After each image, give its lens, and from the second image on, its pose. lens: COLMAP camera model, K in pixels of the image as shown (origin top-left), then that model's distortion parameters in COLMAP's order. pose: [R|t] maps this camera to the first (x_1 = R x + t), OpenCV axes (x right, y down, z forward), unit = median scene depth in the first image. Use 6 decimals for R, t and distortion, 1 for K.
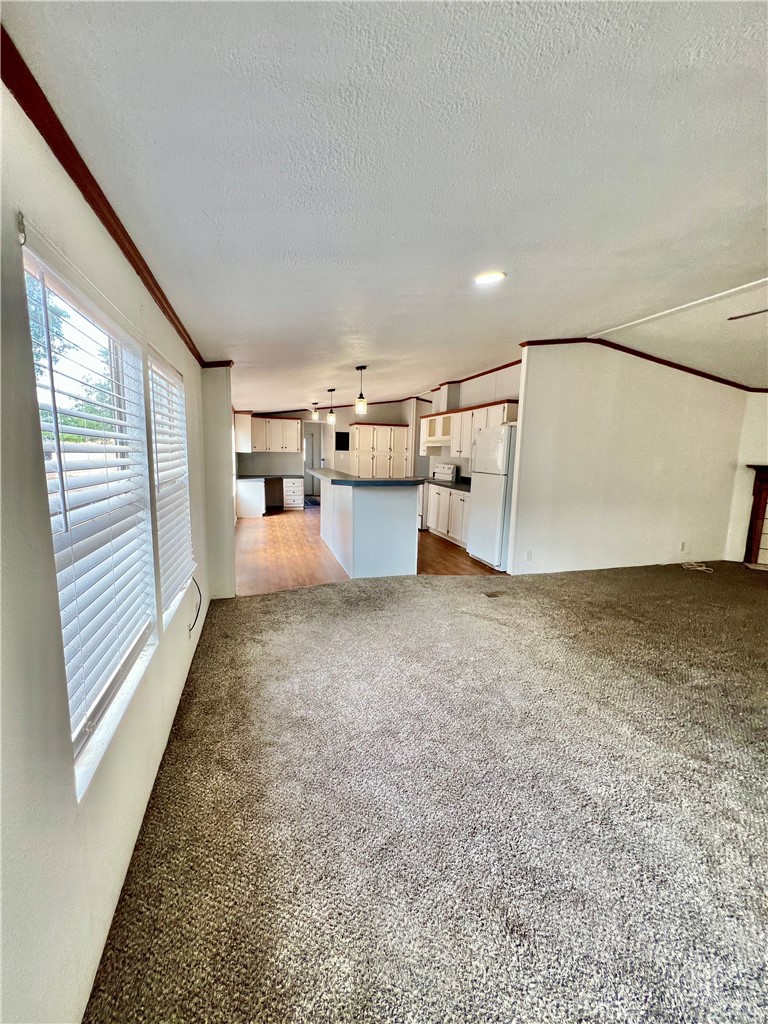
lens RADIAL K [[411.2, 0, 387.0], [0, 411.2, 511.8], [0, 0, 1]] dist [0.000109, -0.000669]
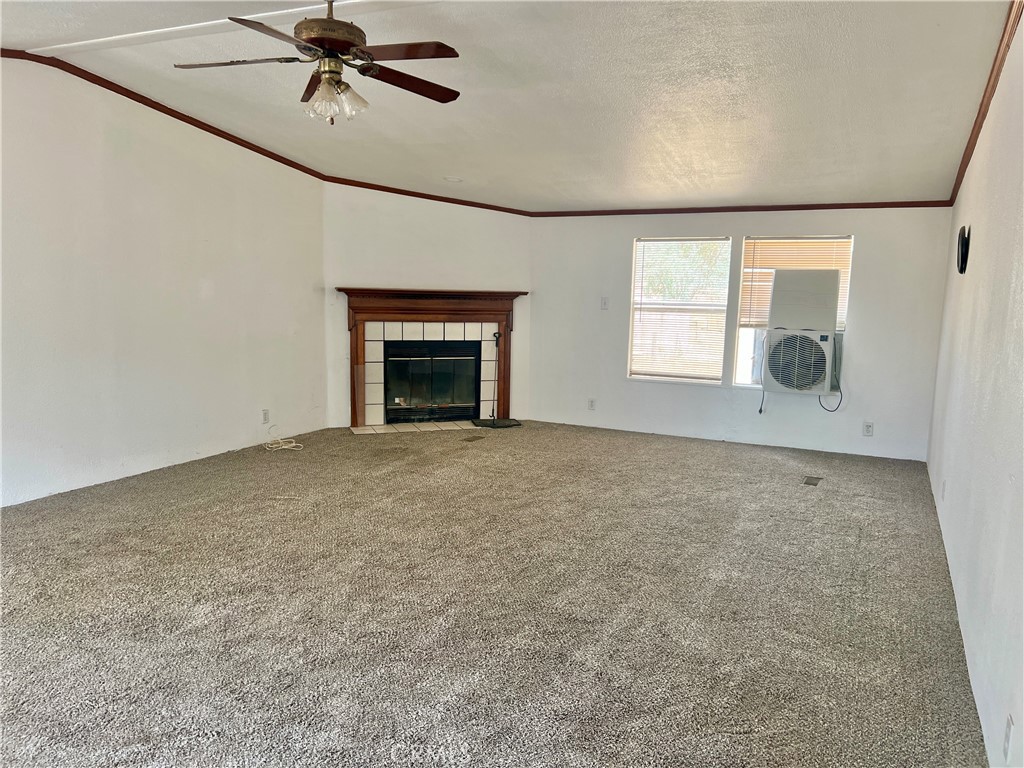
lens RADIAL K [[768.3, 0, 508.6], [0, 768.3, 390.2], [0, 0, 1]] dist [0.051142, -0.060334]
pose [[0.683085, -0.110528, 0.721927, 0.136370], [0.099189, 0.993363, 0.058233, 0.013234], [-0.723572, 0.031828, 0.689515, -0.120966]]
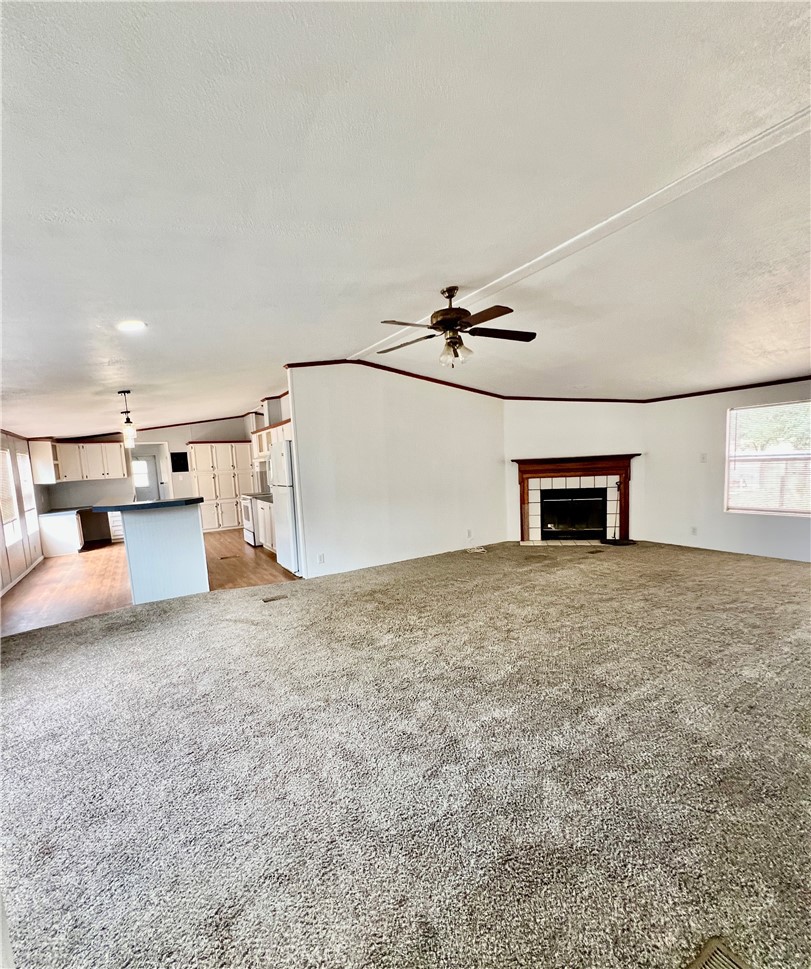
lens RADIAL K [[432.9, 0, 402.7], [0, 432.9, 507.8], [0, 0, 1]] dist [-0.000606, 0.001154]
pose [[0.964971, -0.098865, 0.243015, 0.298194], [0.108264, 0.993793, -0.025597, 0.027500], [-0.238975, 0.051010, 0.969685, -0.161145]]
